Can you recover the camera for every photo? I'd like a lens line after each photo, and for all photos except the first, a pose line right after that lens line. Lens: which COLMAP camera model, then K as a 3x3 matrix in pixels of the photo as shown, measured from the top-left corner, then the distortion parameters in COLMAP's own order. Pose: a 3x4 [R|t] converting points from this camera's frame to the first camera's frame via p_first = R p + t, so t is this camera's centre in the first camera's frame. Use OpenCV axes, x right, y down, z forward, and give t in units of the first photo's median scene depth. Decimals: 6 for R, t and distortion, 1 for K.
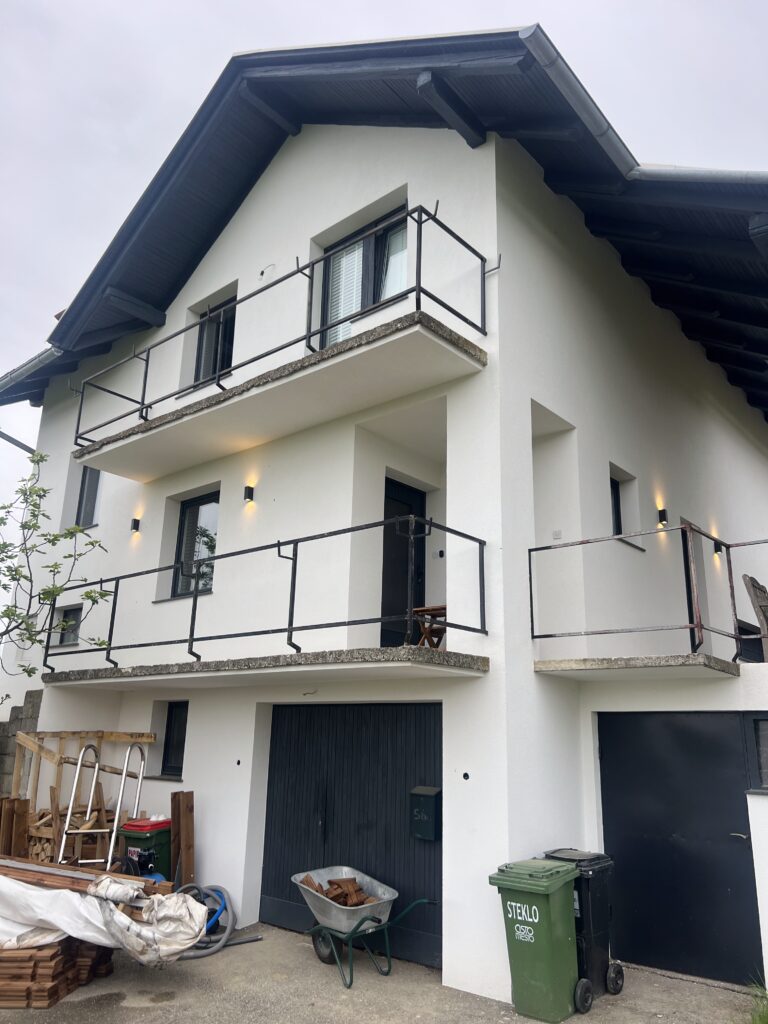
lens RADIAL K [[772.5, 0, 385.9], [0, 772.5, 511.5], [0, 0, 1]] dist [0.022275, -0.025110]
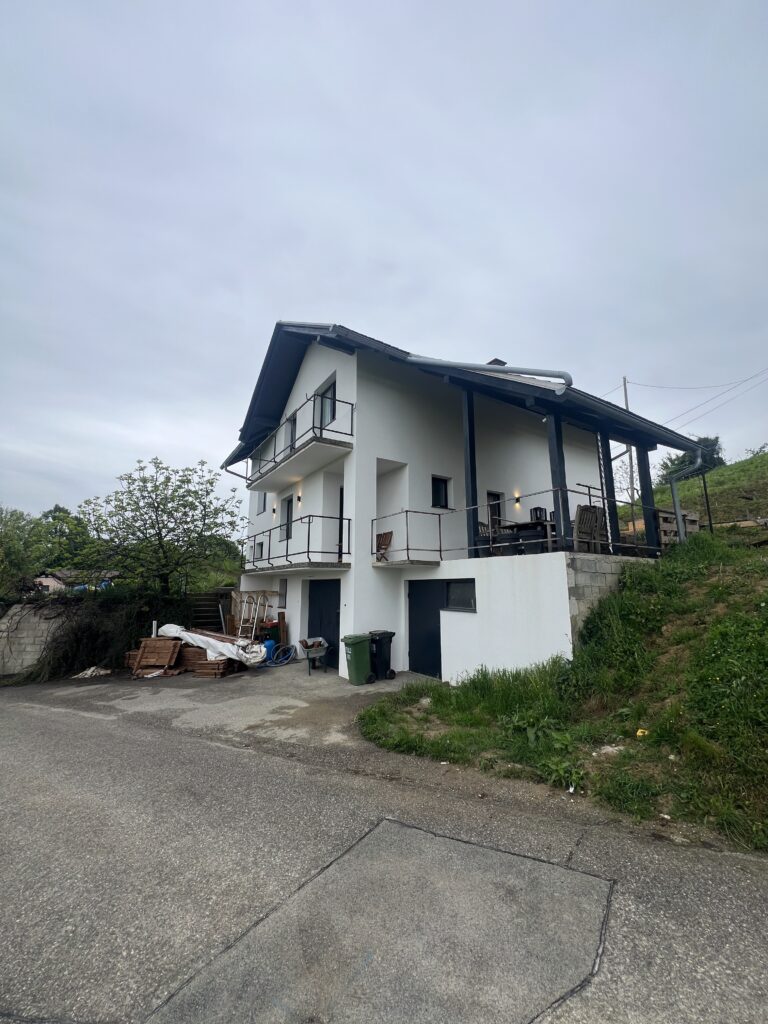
lens RADIAL K [[408.6, 0, 385.4], [0, 408.6, 510.4], [0, 0, 1]] dist [0.000571, 0.000141]
pose [[0.959802, -0.075354, -0.270372, 0.551017], [0.102178, 0.990996, 0.086527, -0.088110], [0.261417, -0.110675, 0.958860, -0.270058]]
